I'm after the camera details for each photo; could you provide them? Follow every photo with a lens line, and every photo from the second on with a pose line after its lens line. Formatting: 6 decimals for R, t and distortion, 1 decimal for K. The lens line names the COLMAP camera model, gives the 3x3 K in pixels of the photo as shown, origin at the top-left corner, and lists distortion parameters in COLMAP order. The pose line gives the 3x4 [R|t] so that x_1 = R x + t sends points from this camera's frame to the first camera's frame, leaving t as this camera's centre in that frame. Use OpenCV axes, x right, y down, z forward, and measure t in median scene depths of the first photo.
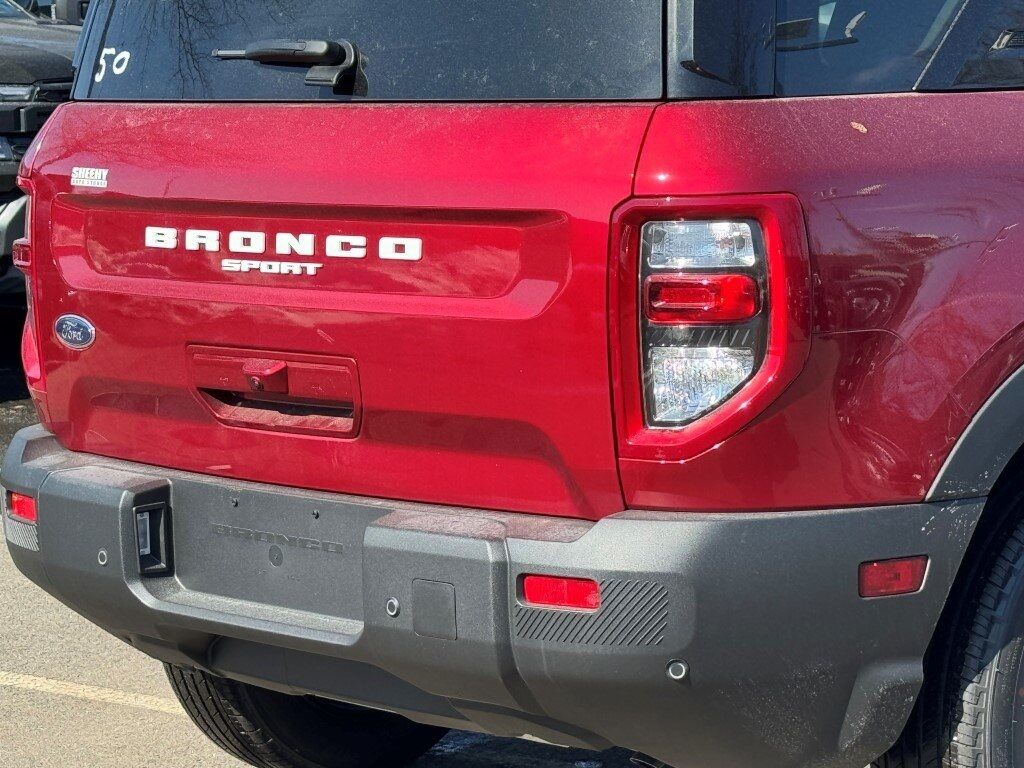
lens RADIAL K [[3085.7, 0, 512.1], [0, 3085.7, 384.0], [0, 0, 1]] dist [0.196762, 0.000000]
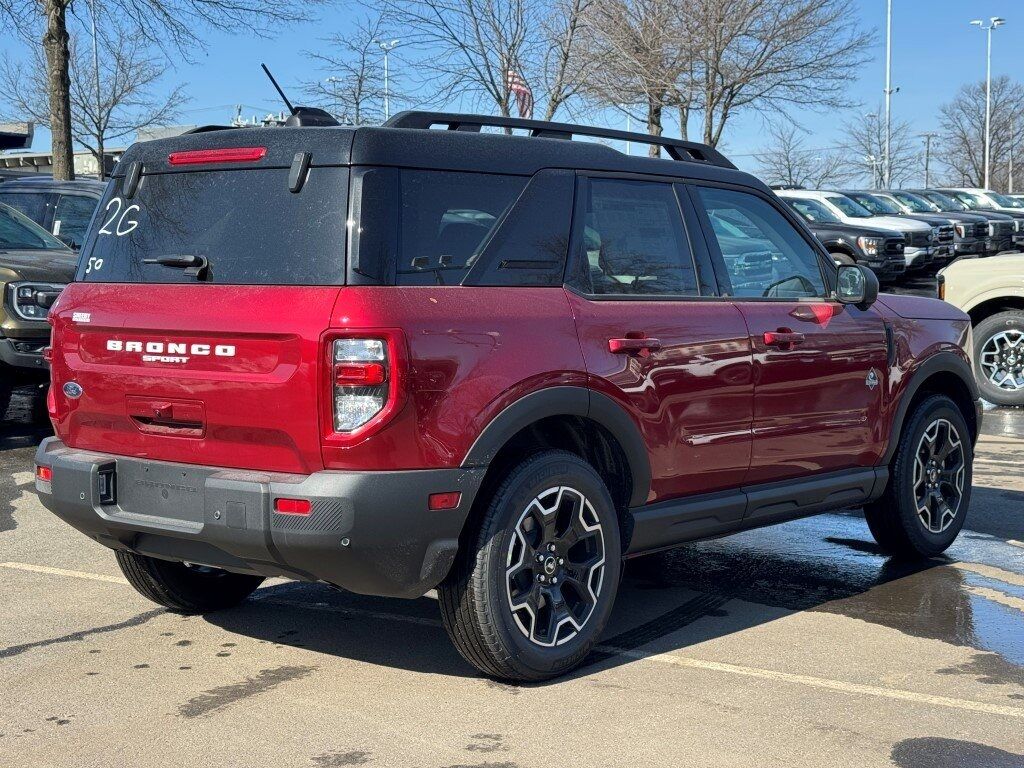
lens RADIAL K [[1587.1, 0, 511.3], [0, 1587.1, 385.4], [0, 0, 1]] dist [0.157821, 0.000000]
pose [[0.993492, 0.018935, 0.112321, 0.037294], [-0.014315, 0.999024, -0.041795, 0.024146], [-0.113003, 0.039916, 0.992793, -0.136971]]
